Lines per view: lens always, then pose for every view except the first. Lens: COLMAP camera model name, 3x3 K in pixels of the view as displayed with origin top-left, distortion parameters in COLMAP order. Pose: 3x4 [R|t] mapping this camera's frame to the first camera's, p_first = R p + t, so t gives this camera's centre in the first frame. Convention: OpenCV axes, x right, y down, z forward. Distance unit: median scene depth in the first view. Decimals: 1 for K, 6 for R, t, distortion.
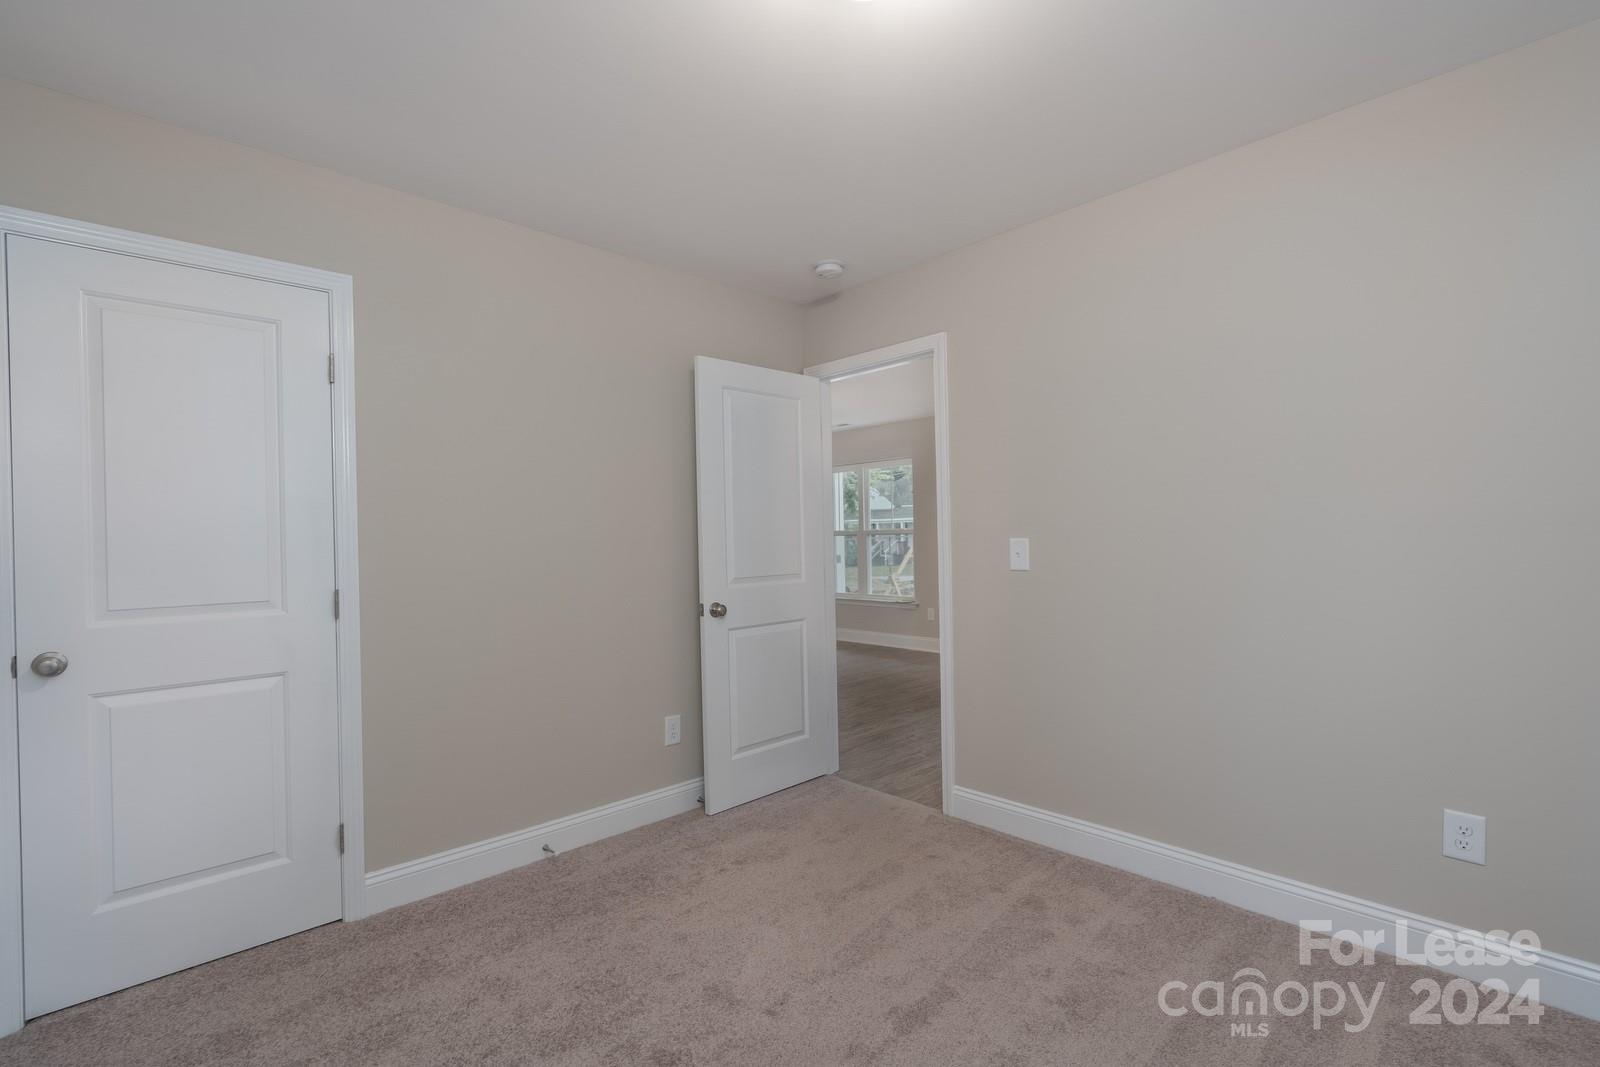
lens RADIAL K [[731.8, 0, 802.9], [0, 731.8, 522.6], [0, 0, 1]] dist [-0.000962, 0.000006]
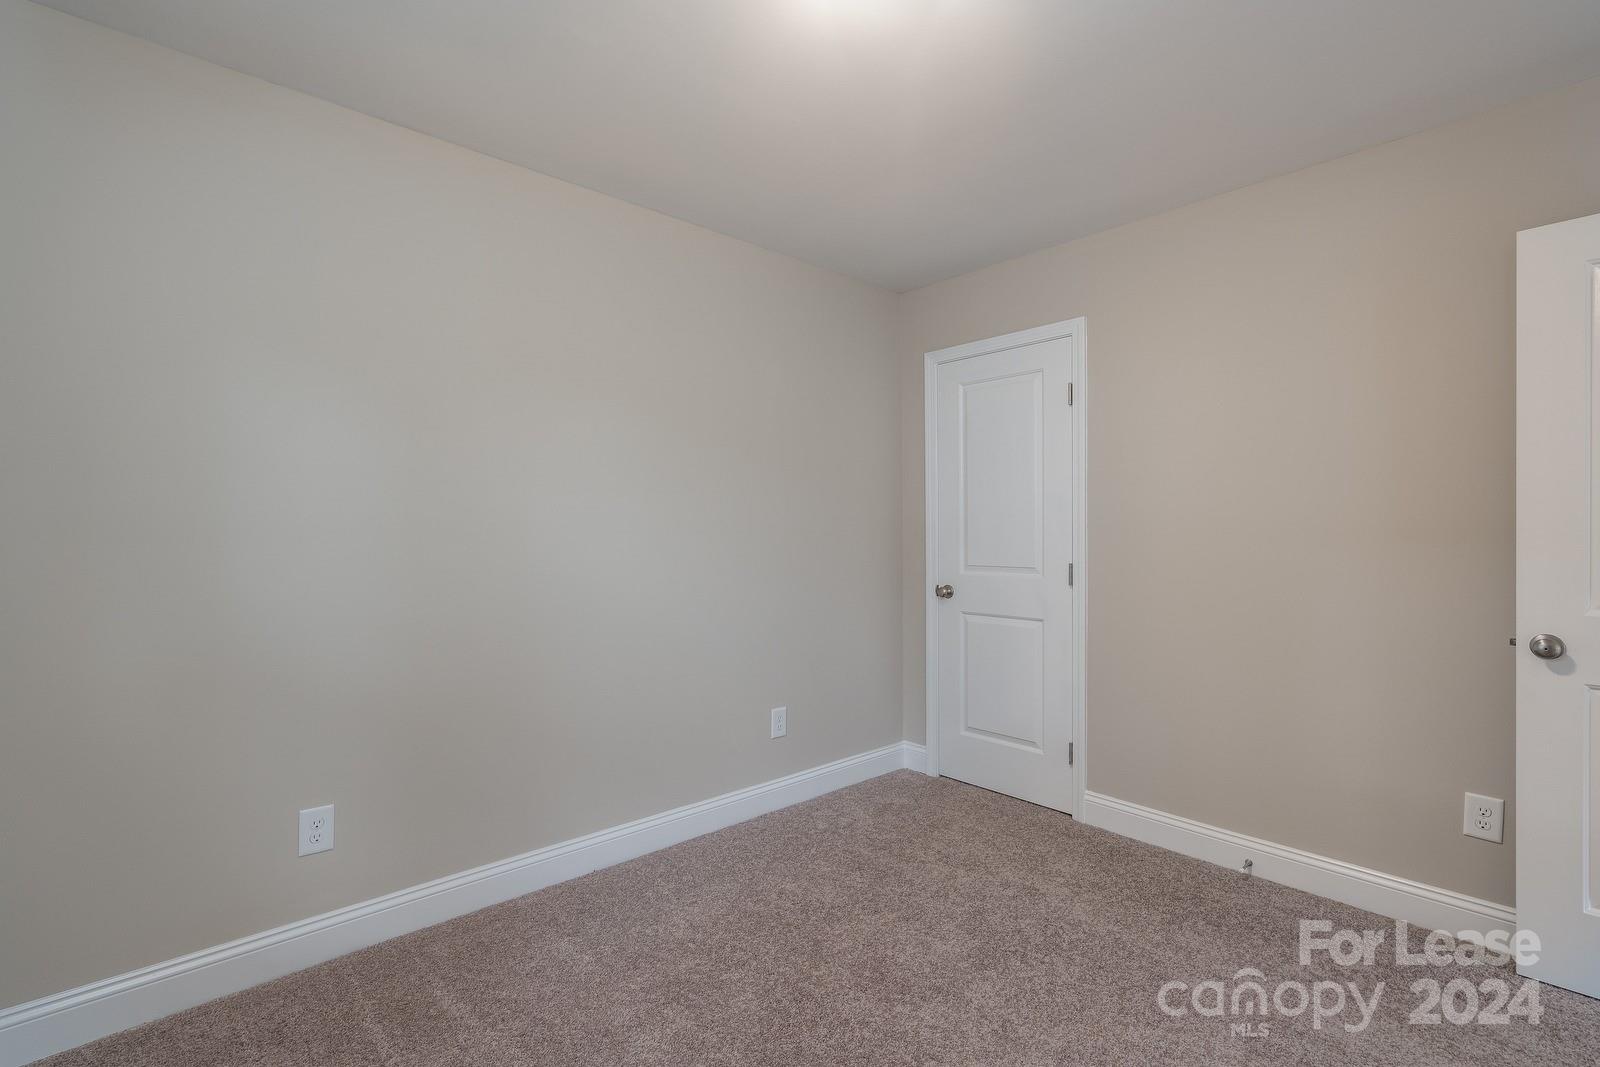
lens RADIAL K [[720.6, 0, 800.5], [0, 720.6, 540.7], [0, 0, 1]] dist [-0.003005, -0.000388]
pose [[-0.033501, 0.027757, -0.999053, 0.687083], [0.017429, 0.999478, 0.027185, 0.007050], [0.999287, -0.016502, -0.033967, 0.585919]]
